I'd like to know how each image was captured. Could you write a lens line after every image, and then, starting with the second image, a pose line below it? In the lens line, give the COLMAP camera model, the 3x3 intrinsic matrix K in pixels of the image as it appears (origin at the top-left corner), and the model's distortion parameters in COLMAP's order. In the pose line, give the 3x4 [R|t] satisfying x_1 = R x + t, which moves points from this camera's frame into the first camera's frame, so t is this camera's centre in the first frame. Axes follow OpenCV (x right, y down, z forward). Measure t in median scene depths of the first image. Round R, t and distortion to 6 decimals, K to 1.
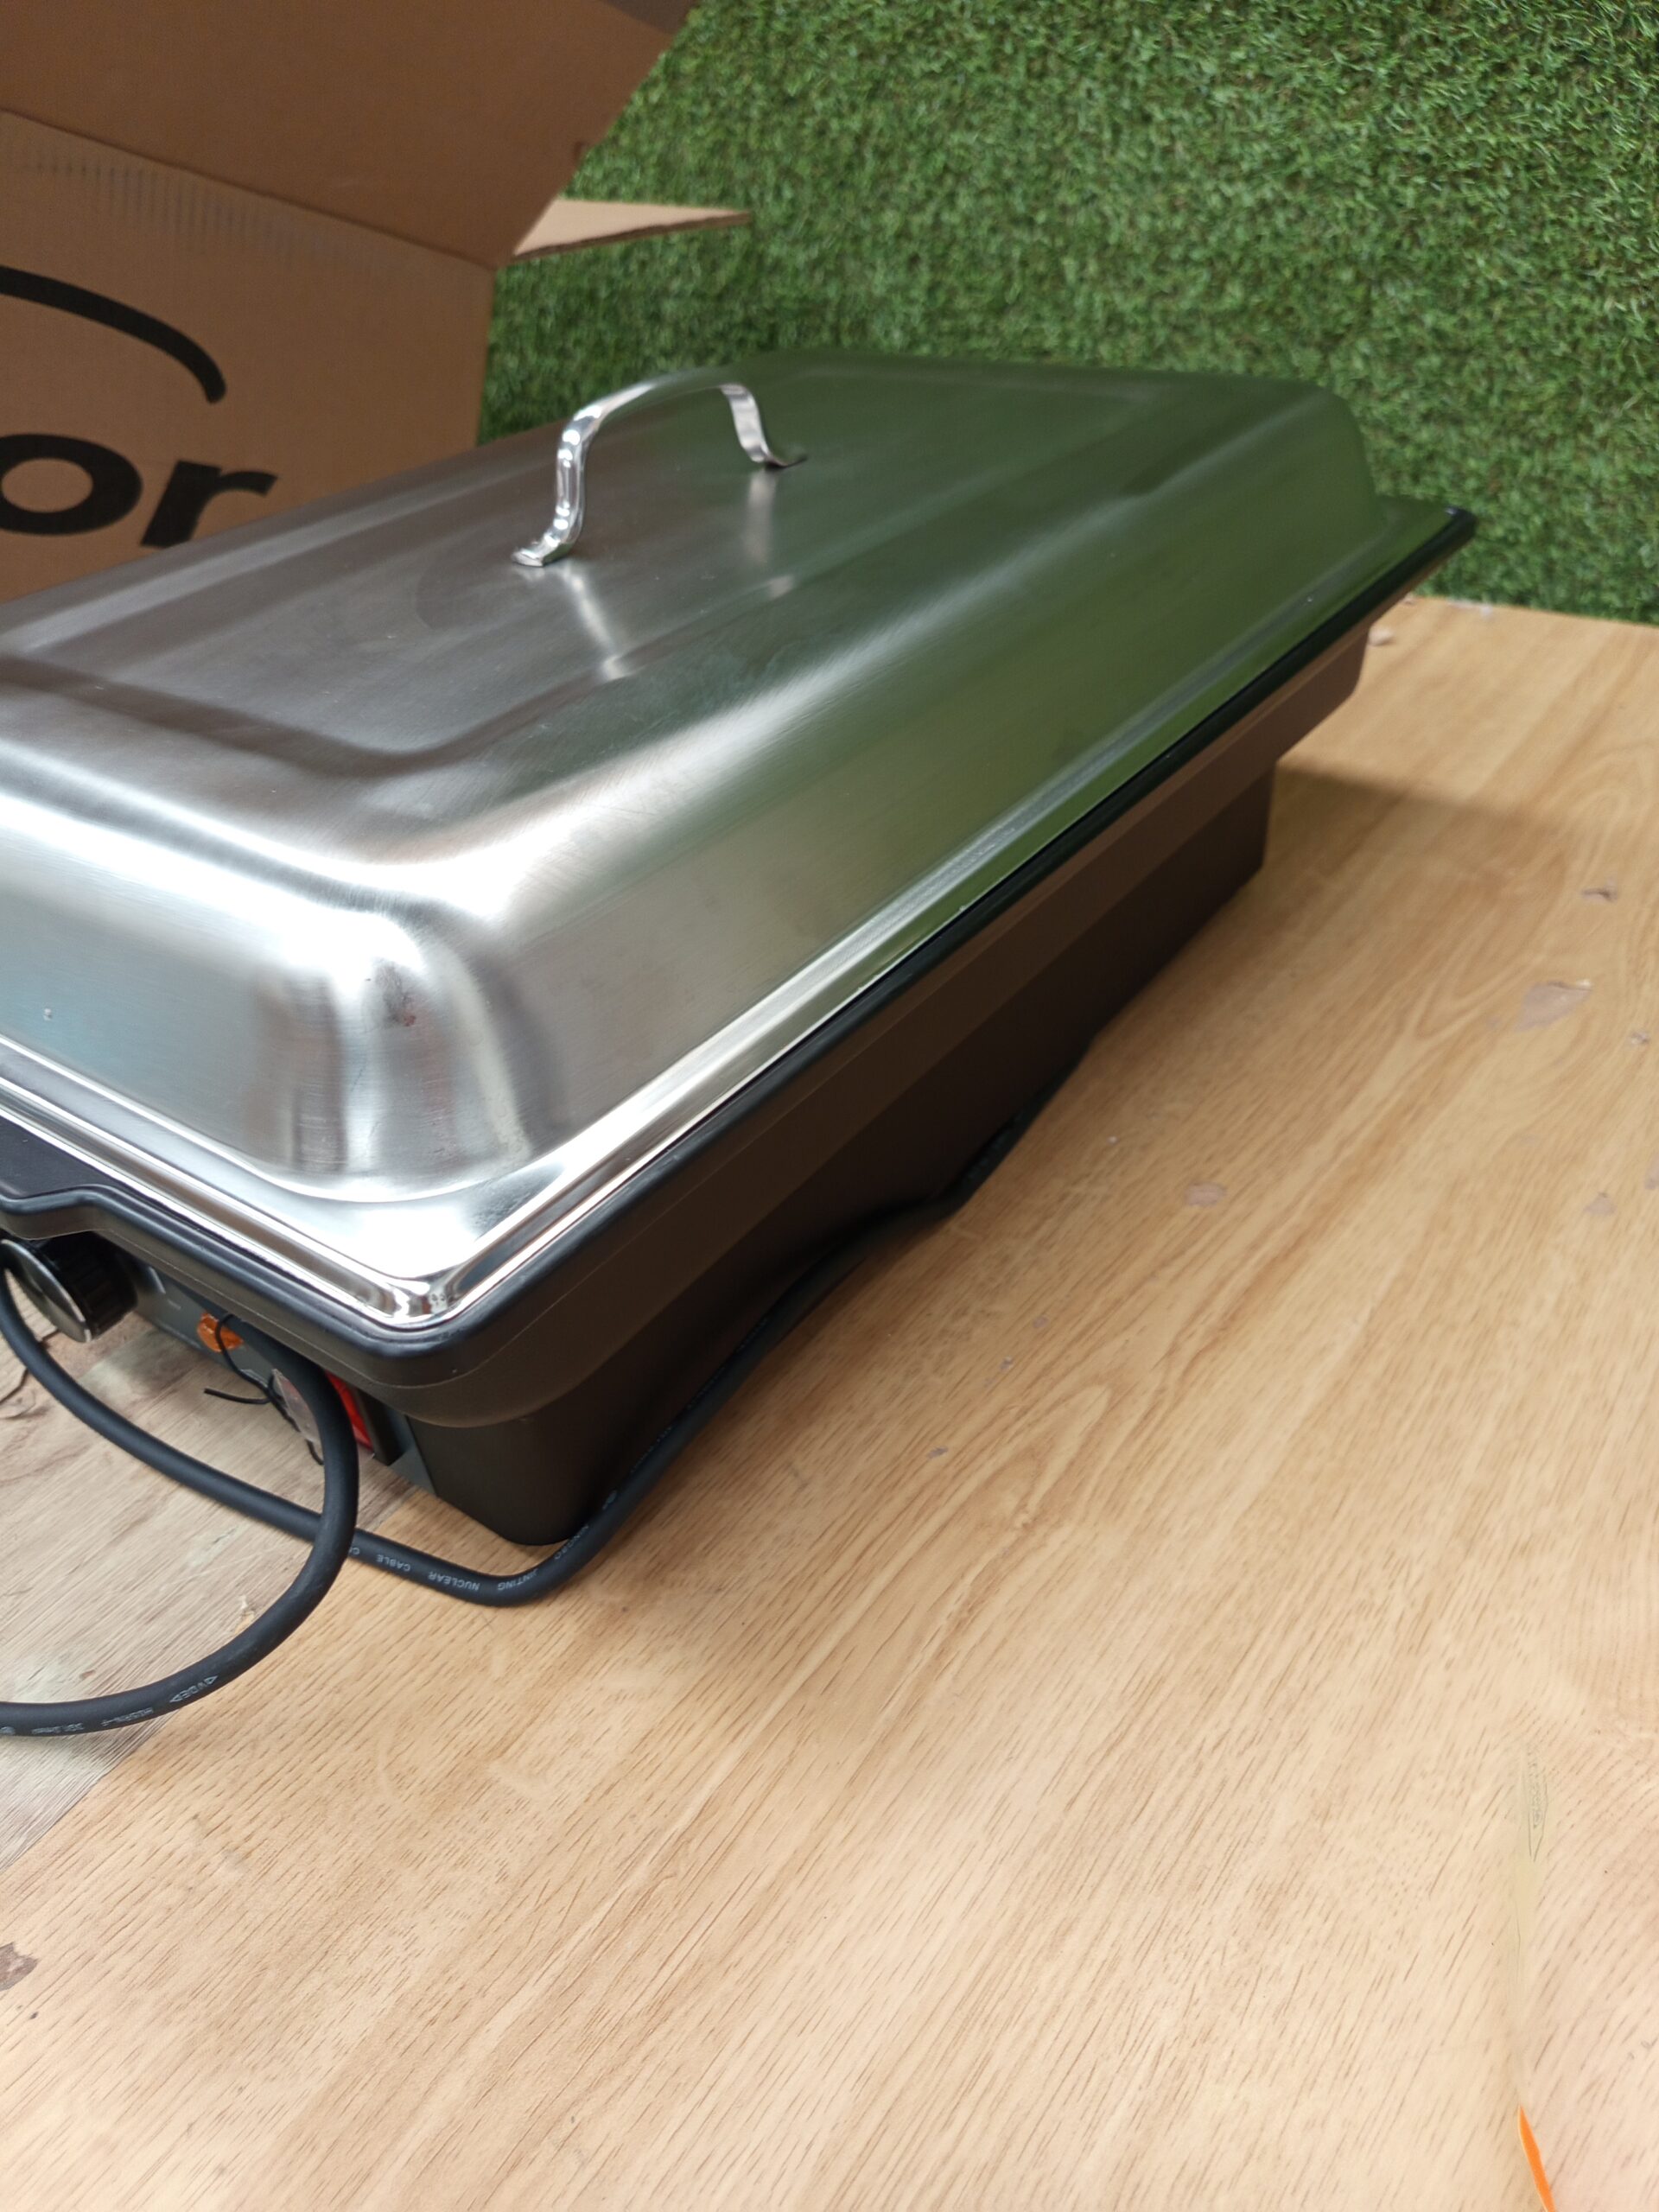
lens RADIAL K [[1631.1, 0, 837.3], [0, 1631.1, 1101.6], [0, 0, 1]] dist [-0.027600, 0.026407]
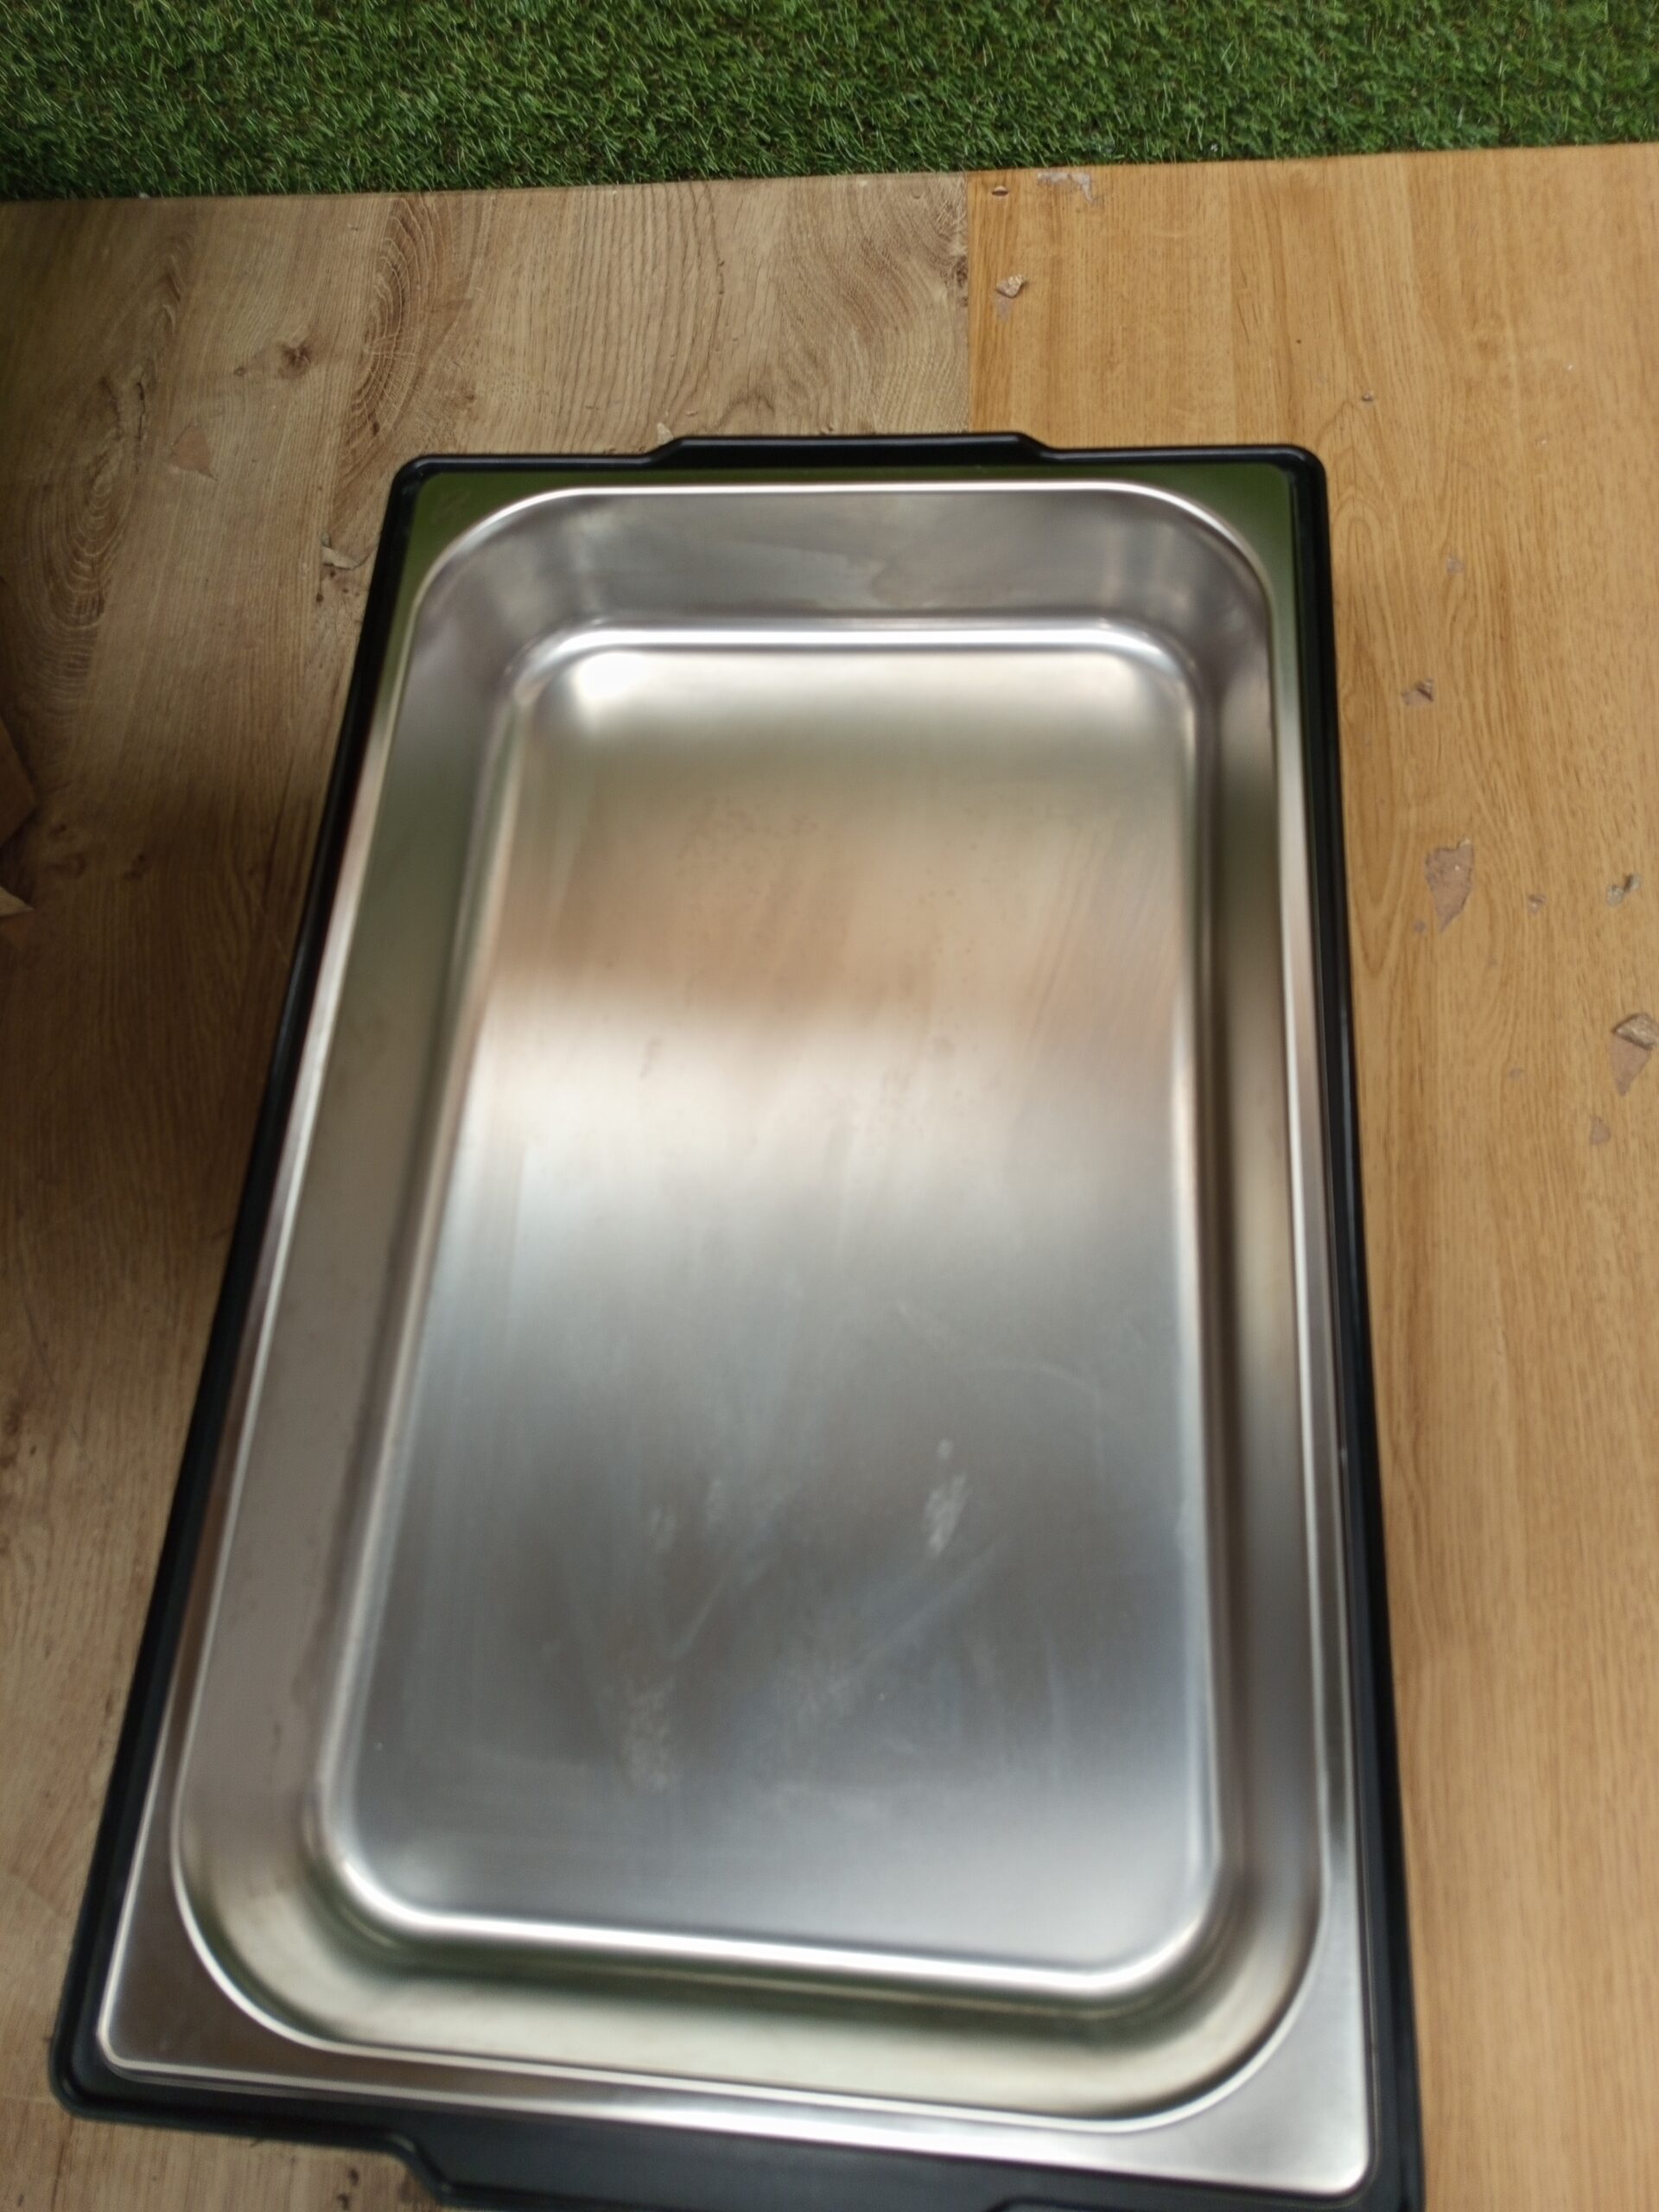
lens RADIAL K [[1550.0, 0, 829.5], [0, 1550.0, 1106.0], [0, 0, 1]] dist [0.012081, -0.008961]
pose [[0.847106, -0.497202, 0.187619, -0.126500], [0.325369, 0.764391, 0.556634, -0.425430], [-0.420174, -0.410482, 0.809295, 0.158220]]
